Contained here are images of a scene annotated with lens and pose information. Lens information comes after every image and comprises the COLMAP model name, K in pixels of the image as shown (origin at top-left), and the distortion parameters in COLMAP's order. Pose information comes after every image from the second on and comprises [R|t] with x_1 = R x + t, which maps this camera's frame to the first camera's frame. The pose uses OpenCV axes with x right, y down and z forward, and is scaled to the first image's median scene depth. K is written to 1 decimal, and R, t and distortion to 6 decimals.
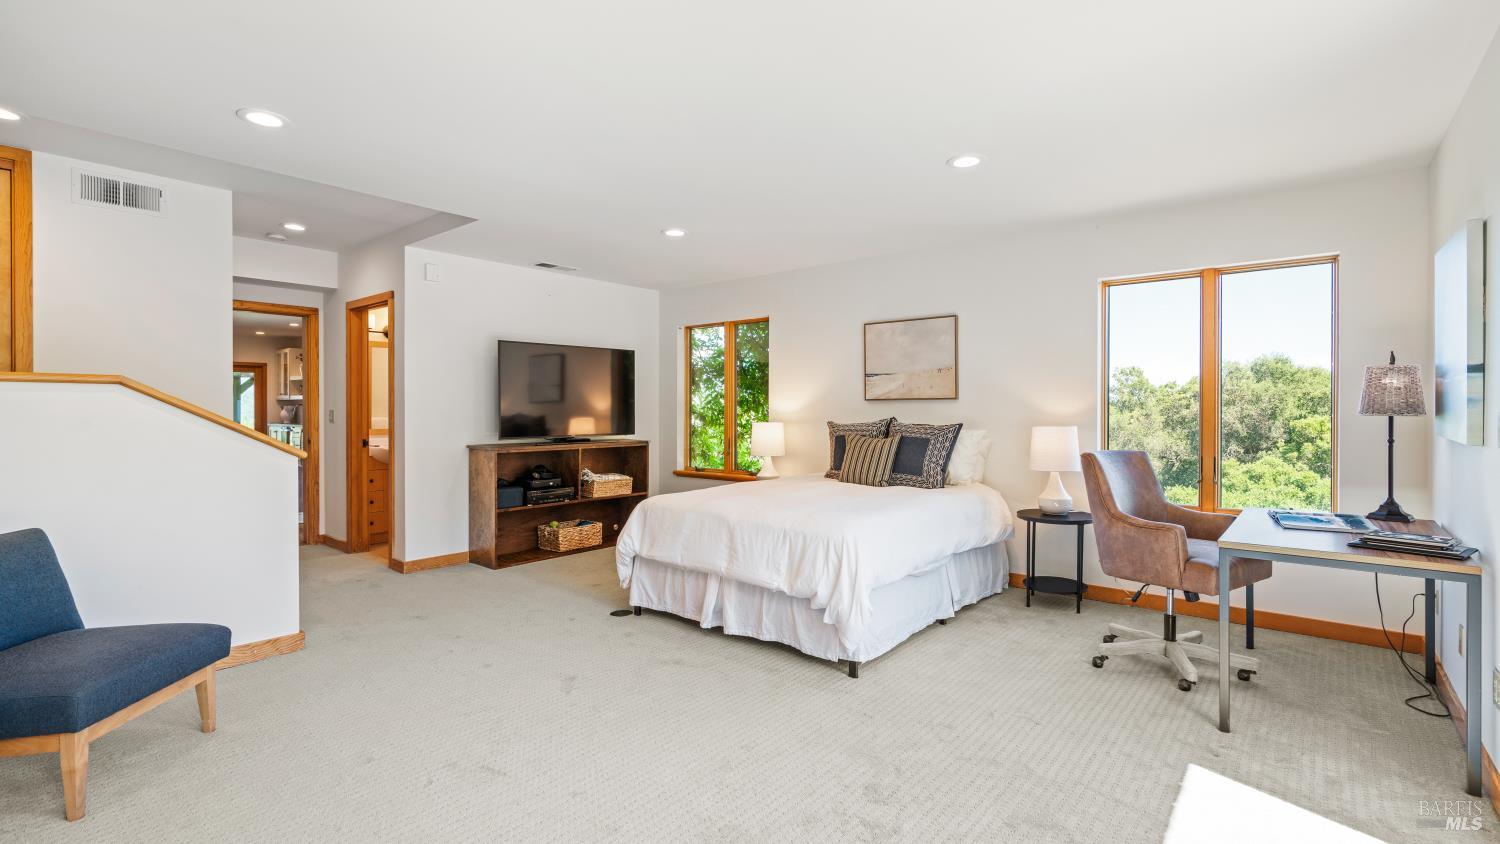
lens RADIAL K [[692.0, 0, 750.2], [0, 692.0, 421.5], [0, 0, 1]] dist [0.000738, 0.000506]
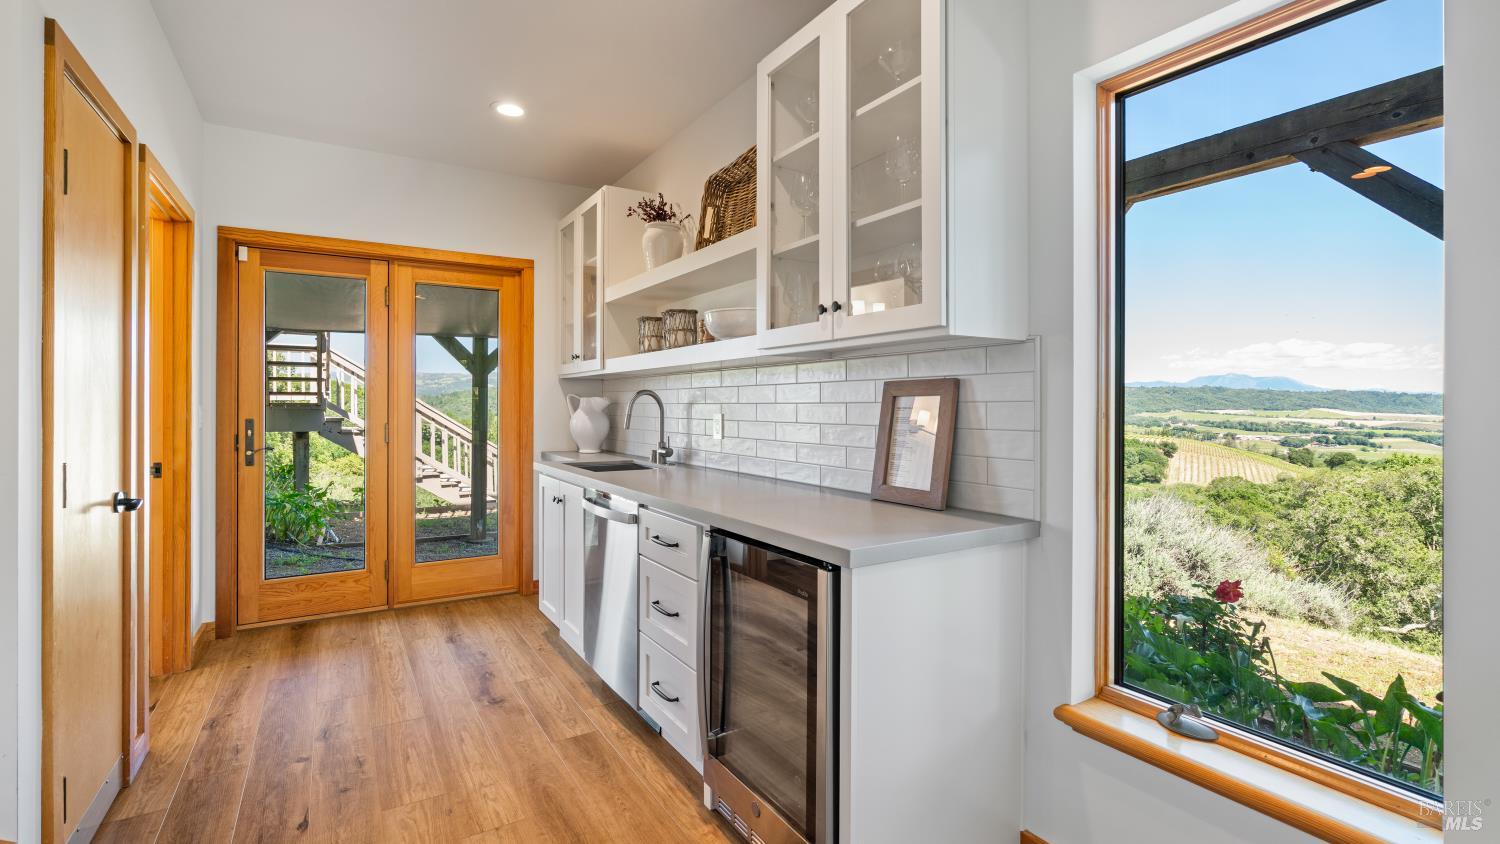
lens RADIAL K [[692.0, 0, 754.5], [0, 692.0, 420.7], [0, 0, 1]] dist [0.000738, 0.000506]
pose [[0.952715, 0.008657, -0.303742, -0.515200], [-0.010216, 0.999942, -0.003545, -0.012093], [0.303694, 0.006481, 0.952748, 0.743053]]
